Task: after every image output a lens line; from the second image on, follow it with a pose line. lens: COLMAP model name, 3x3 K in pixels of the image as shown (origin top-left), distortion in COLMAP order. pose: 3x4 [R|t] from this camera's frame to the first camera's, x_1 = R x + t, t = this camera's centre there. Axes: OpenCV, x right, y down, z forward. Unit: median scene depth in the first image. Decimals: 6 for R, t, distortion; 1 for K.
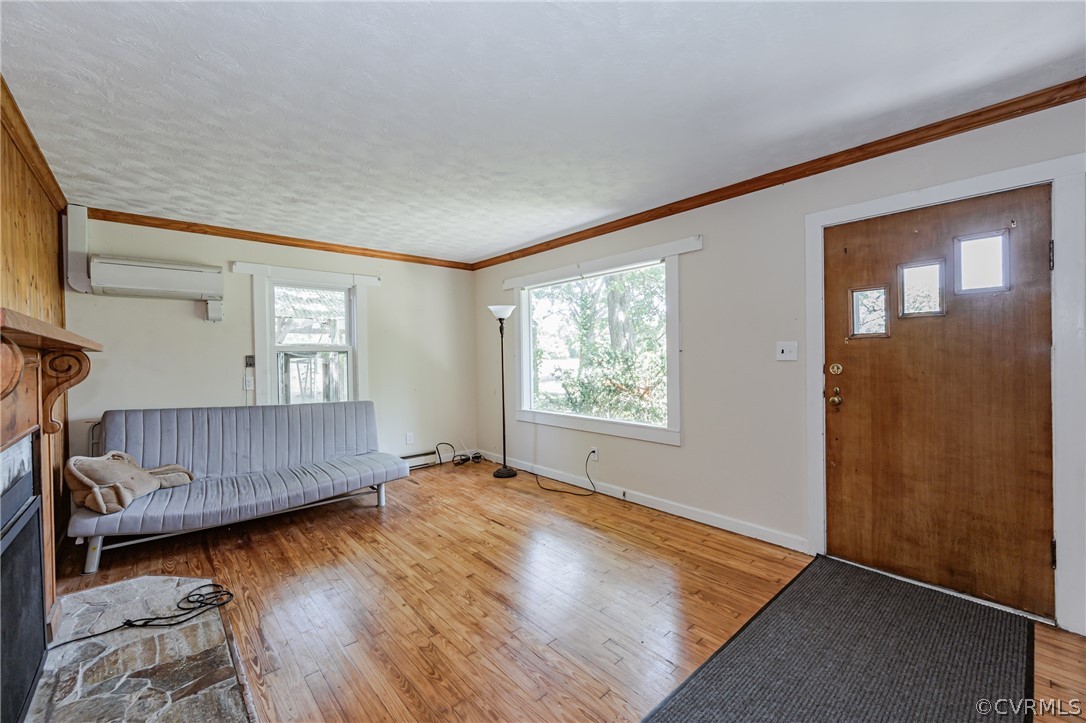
lens RADIAL K [[435.8, 0, 541.0], [0, 435.8, 358.7], [0, 0, 1]] dist [-0.002460, 0.000141]
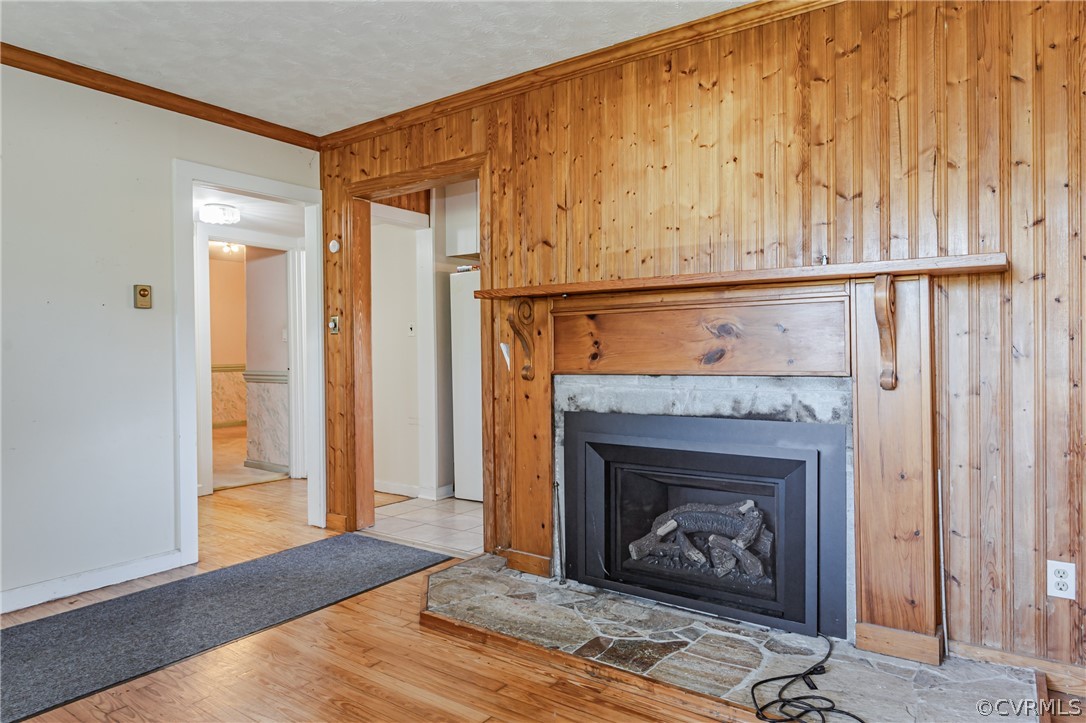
lens RADIAL K [[662.0, 0, 539.8], [0, 662.0, 359.6], [0, 0, 1]] dist [-0.003970, -0.000633]
pose [[-0.971937, 0.027393, -0.233642, -0.217050], [0.022796, 0.999490, 0.022353, 0.062667], [0.234135, 0.016399, -0.972066, 1.459727]]
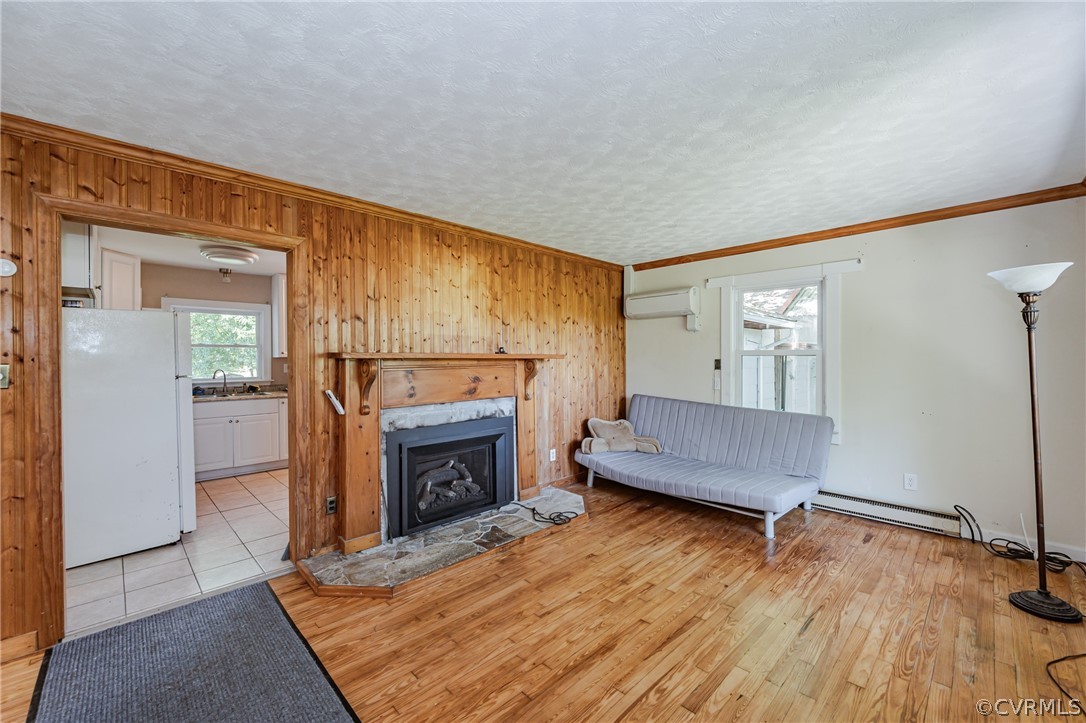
lens RADIAL K [[435.8, 0, 541.9], [0, 435.8, 360.9], [0, 0, 1]] dist [-0.002460, 0.000141]
pose [[0.052545, 0.022209, -0.998372, 0.653970], [-0.004379, 0.999748, 0.022009, -0.039172], [0.998609, 0.003215, 0.052629, 0.715038]]
